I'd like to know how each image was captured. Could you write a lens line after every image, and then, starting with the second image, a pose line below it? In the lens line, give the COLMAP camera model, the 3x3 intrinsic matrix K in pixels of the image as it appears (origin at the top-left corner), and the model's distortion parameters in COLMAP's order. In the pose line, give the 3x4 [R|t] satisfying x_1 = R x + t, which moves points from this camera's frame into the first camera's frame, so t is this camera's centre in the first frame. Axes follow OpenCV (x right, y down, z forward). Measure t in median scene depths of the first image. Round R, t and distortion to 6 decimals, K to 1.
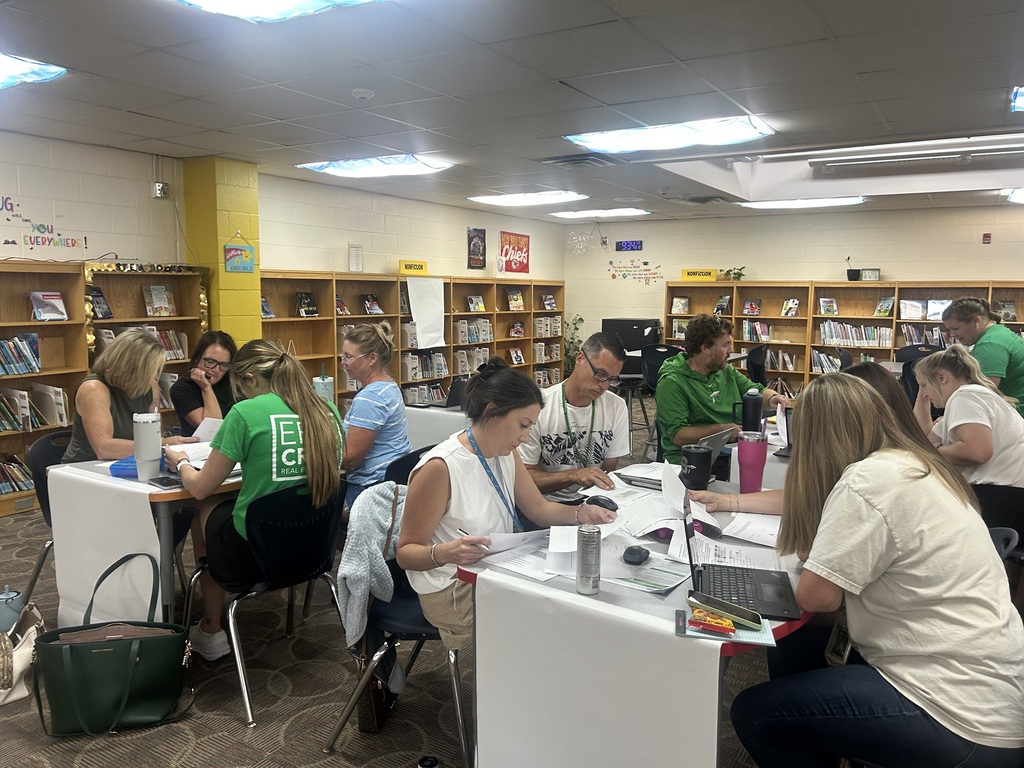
lens RADIAL K [[763.9, 0, 511.7], [0, 763.9, 385.3], [0, 0, 1]] dist [-0.009311, -0.001205]
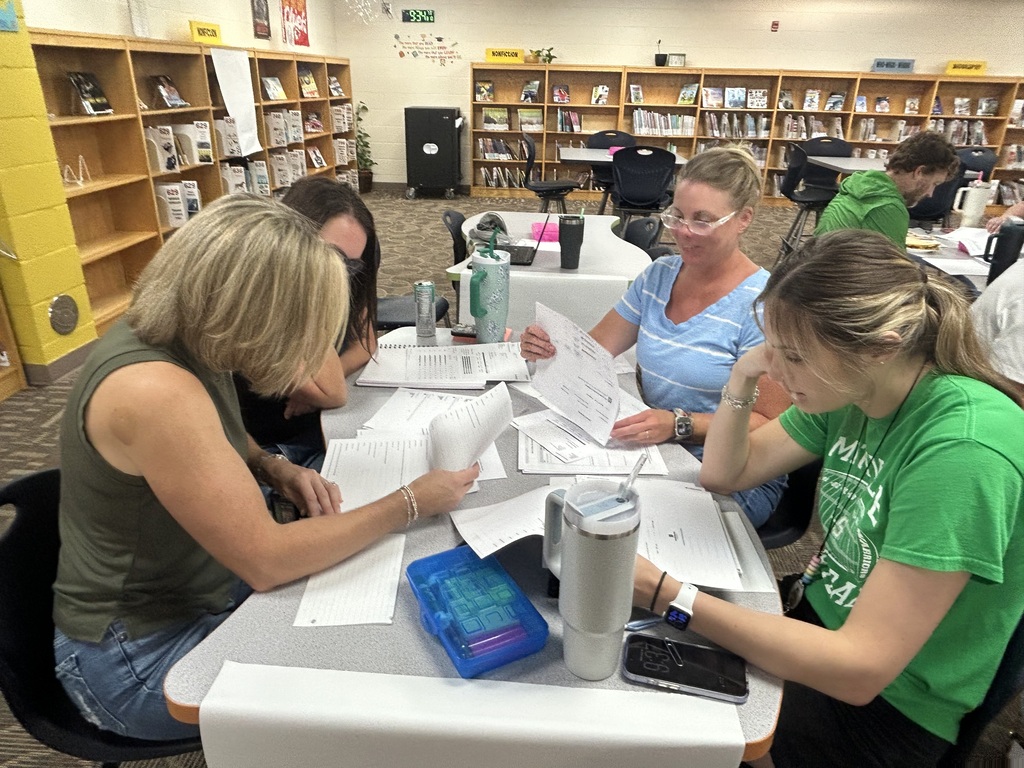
lens RADIAL K [[699.9, 0, 527.7], [0, 699.9, 355.8], [0, 0, 1]] dist [0.012718, -0.012876]
pose [[0.870505, -0.169552, 0.462032, -0.188253], [0.042061, 0.960979, 0.273404, -0.031076], [-0.490360, -0.218566, 0.843668, 0.224169]]
